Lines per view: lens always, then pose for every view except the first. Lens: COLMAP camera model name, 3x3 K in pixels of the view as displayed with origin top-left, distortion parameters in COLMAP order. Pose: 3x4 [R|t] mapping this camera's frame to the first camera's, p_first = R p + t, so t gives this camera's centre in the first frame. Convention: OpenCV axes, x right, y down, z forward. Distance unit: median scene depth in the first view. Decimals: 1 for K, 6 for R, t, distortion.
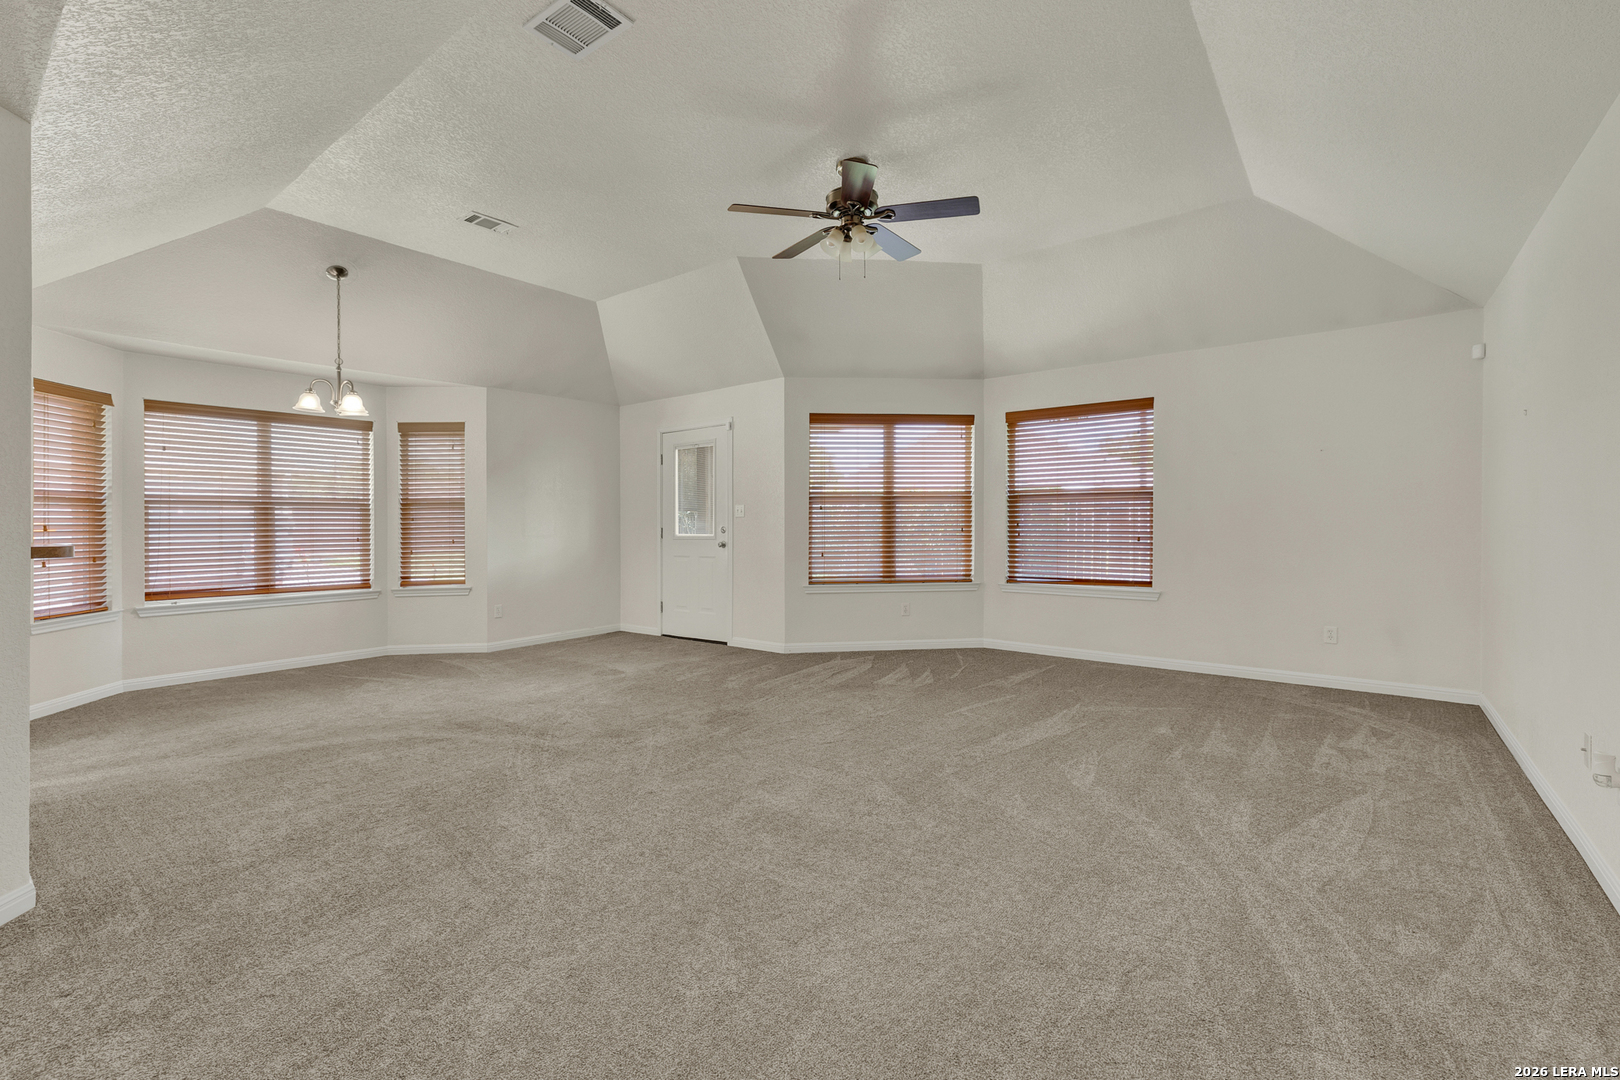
lens RADIAL K [[706.6, 0, 810.0], [0, 706.6, 540.0], [0, 0, 1]] dist [-0.002727, 0.000053]
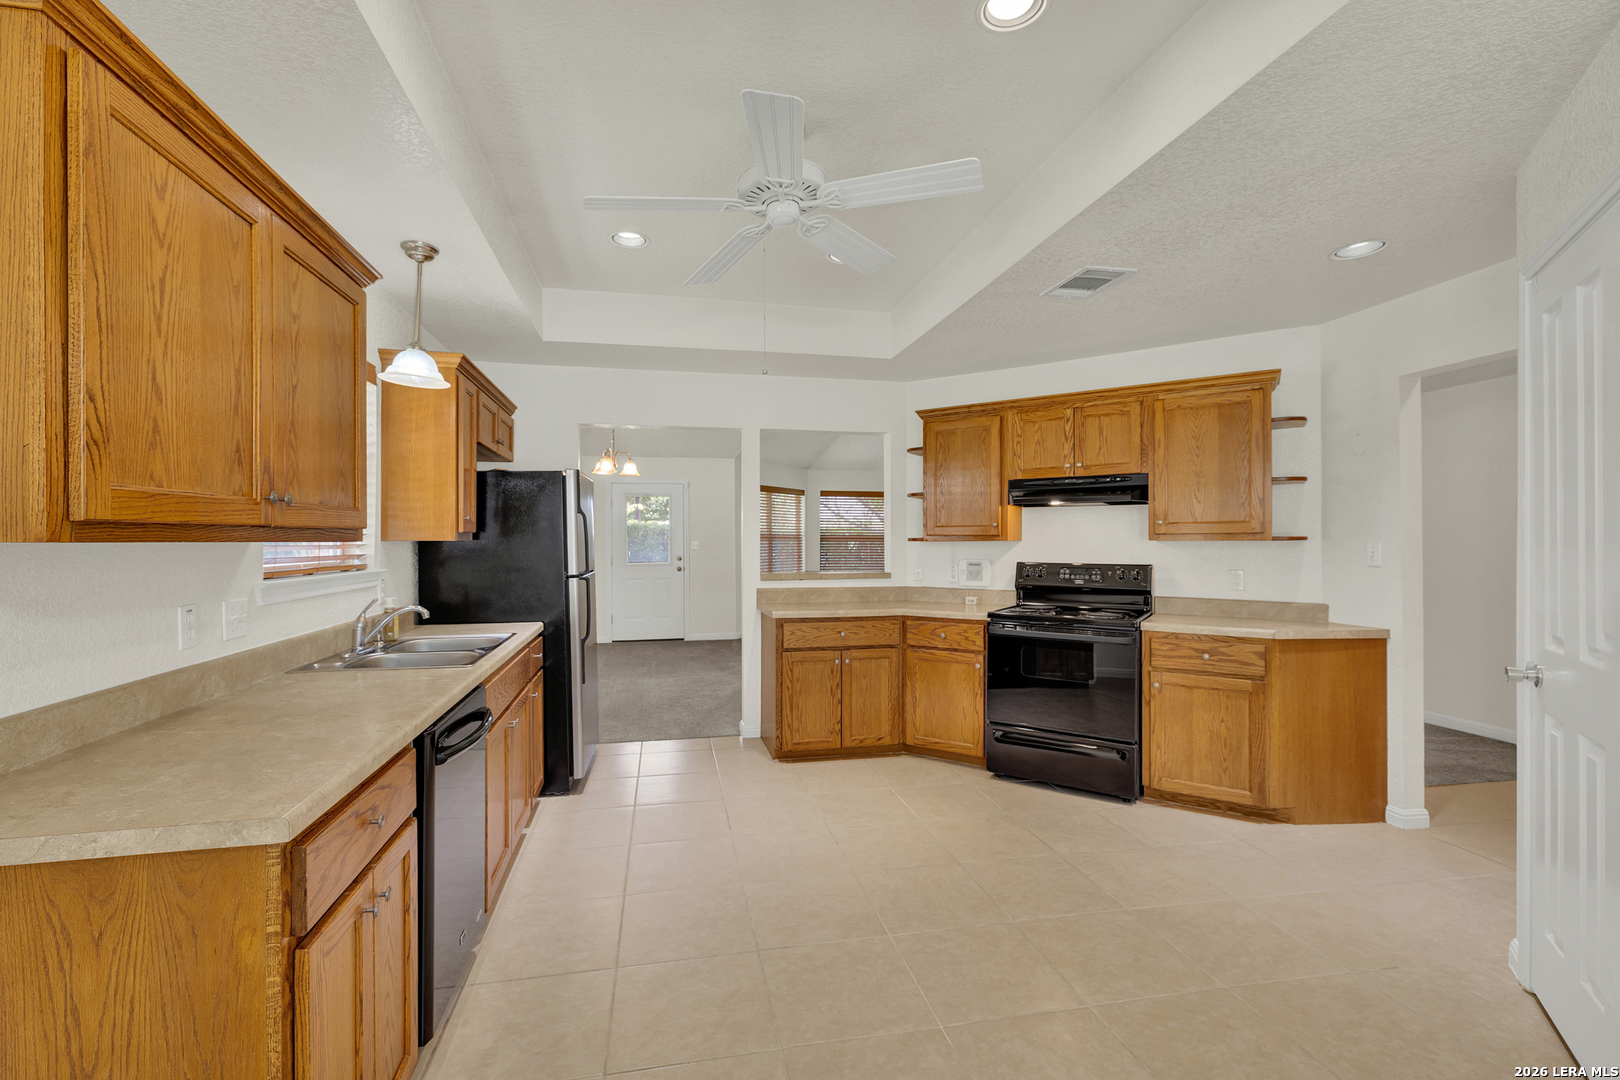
lens RADIAL K [[686.1, 0, 810.0], [0, 686.1, 540.0], [0, 0, 1]] dist [-0.000825, -0.000008]
pose [[0.635842, 0.007811, 0.771780, -1.082860], [0.020194, 0.999438, -0.026752, -0.009878], [-0.771555, 0.032596, 0.635327, -0.077907]]
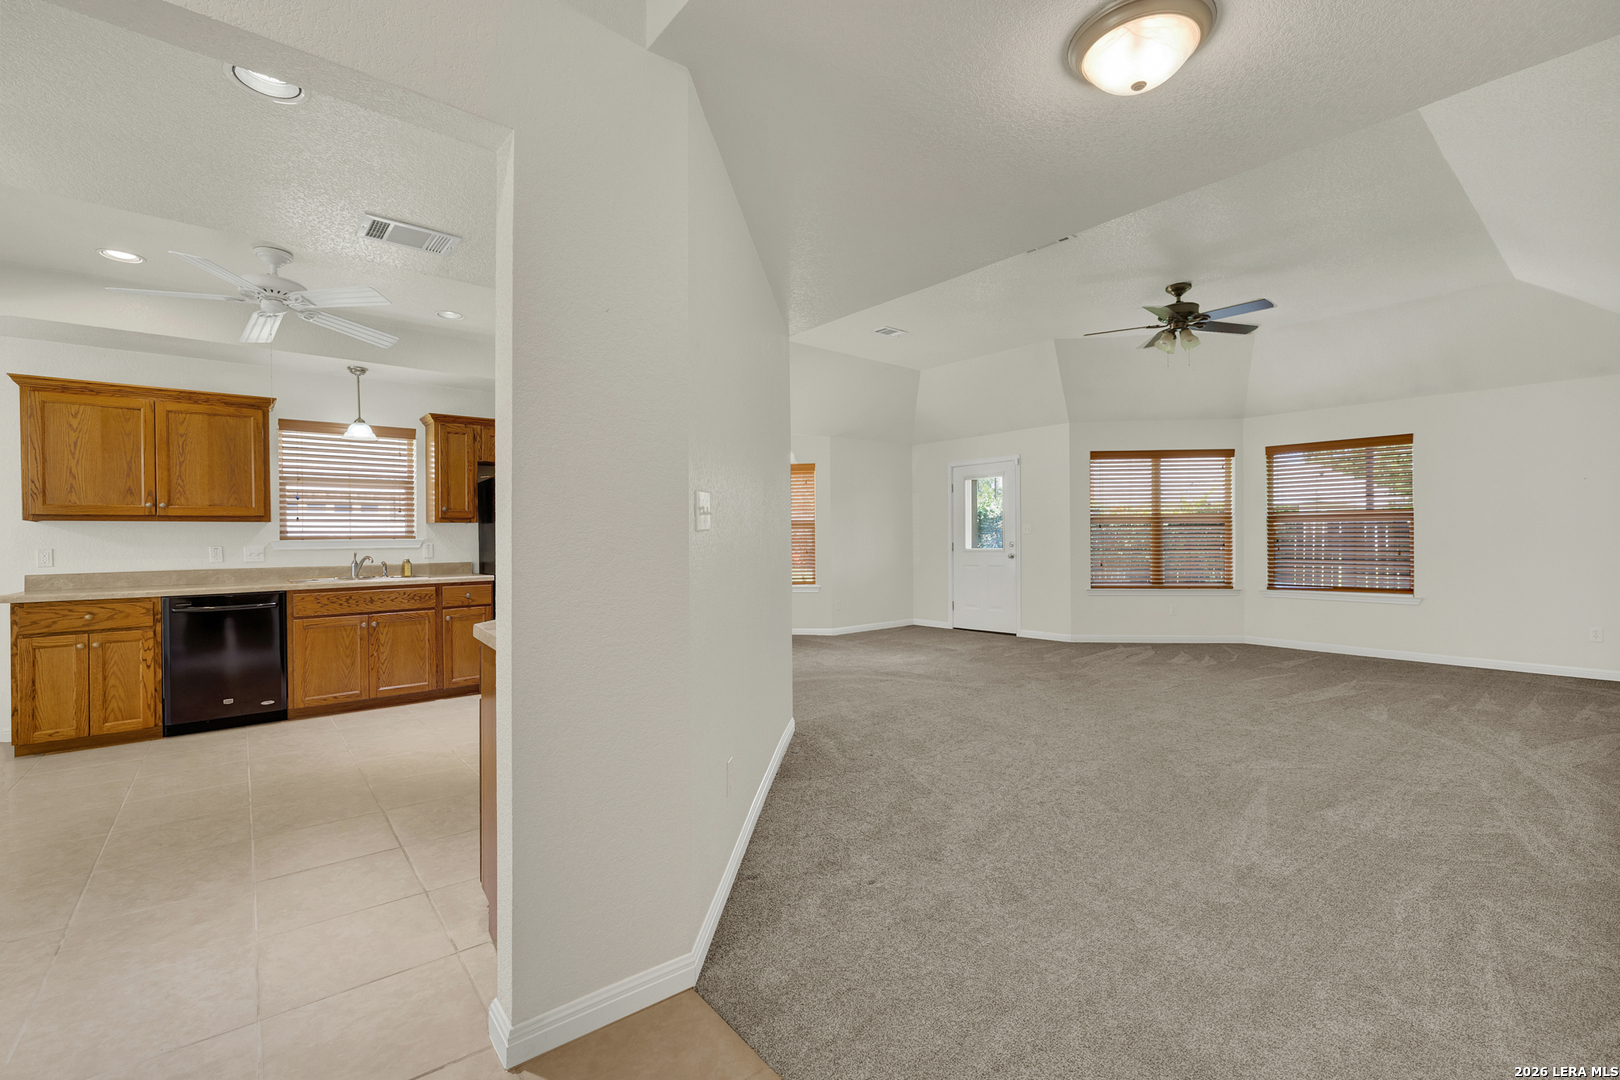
lens RADIAL K [[719.6, 0, 814.1], [0, 719.6, 543.5], [0, 0, 1]] dist [0.012721, 0.000407]
pose [[0.980200, 0.003231, -0.197986, -0.228113], [-0.006992, 0.999808, -0.018301, 0.010861], [0.197888, 0.019323, 0.980034, -0.346644]]
